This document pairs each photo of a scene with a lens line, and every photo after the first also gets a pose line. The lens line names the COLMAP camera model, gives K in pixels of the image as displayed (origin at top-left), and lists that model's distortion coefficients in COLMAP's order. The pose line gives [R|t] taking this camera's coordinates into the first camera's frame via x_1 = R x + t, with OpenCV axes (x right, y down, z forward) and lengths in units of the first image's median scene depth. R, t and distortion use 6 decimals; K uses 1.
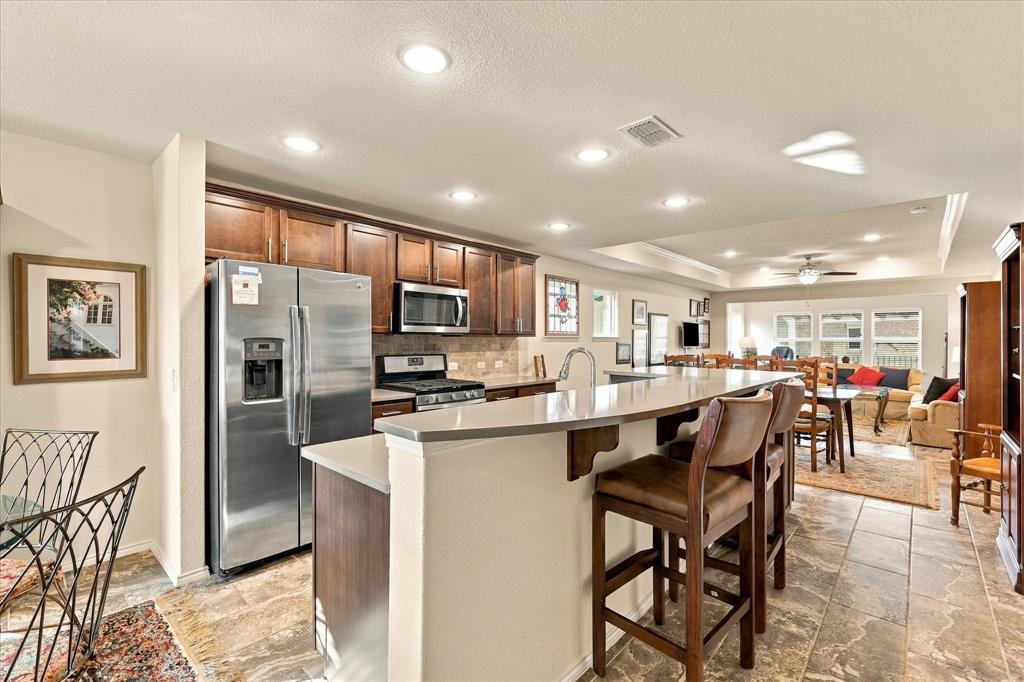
lens RADIAL K [[447.1, 0, 515.9], [0, 447.1, 339.1], [0, 0, 1]] dist [0.002057, 0.000136]
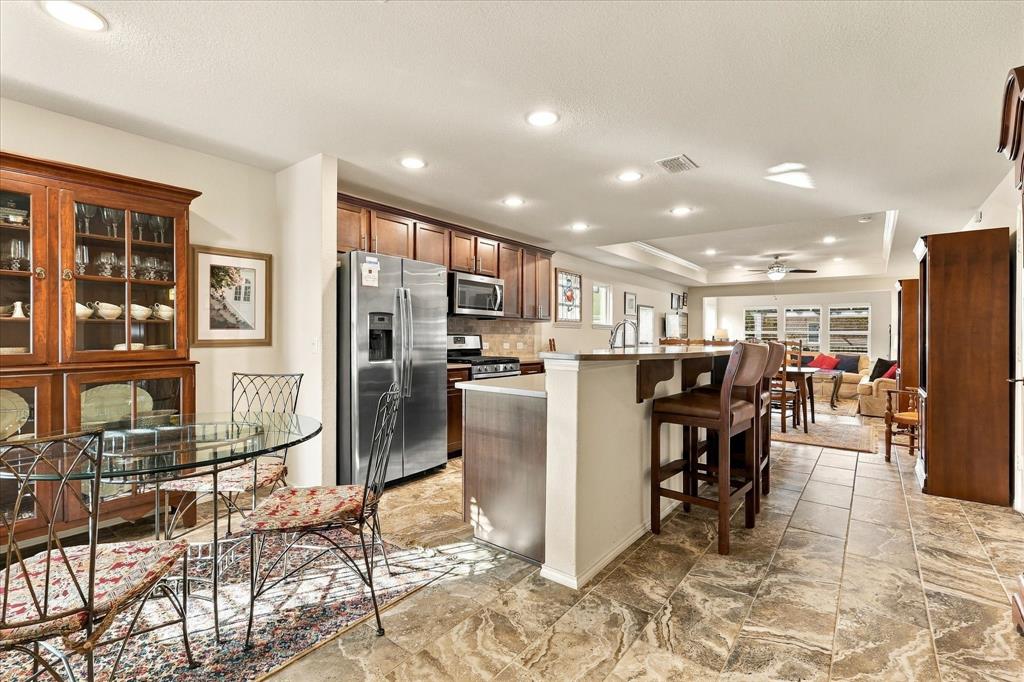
lens RADIAL K [[457.3, 0, 515.3], [0, 457.3, 335.4], [0, 0, 1]] dist [-0.002943, -0.000065]
pose [[0.997533, 0.003486, 0.070113, -0.176571], [-0.003447, 0.999994, -0.000670, 0.040430], [-0.070115, 0.000427, 0.997539, -0.221578]]
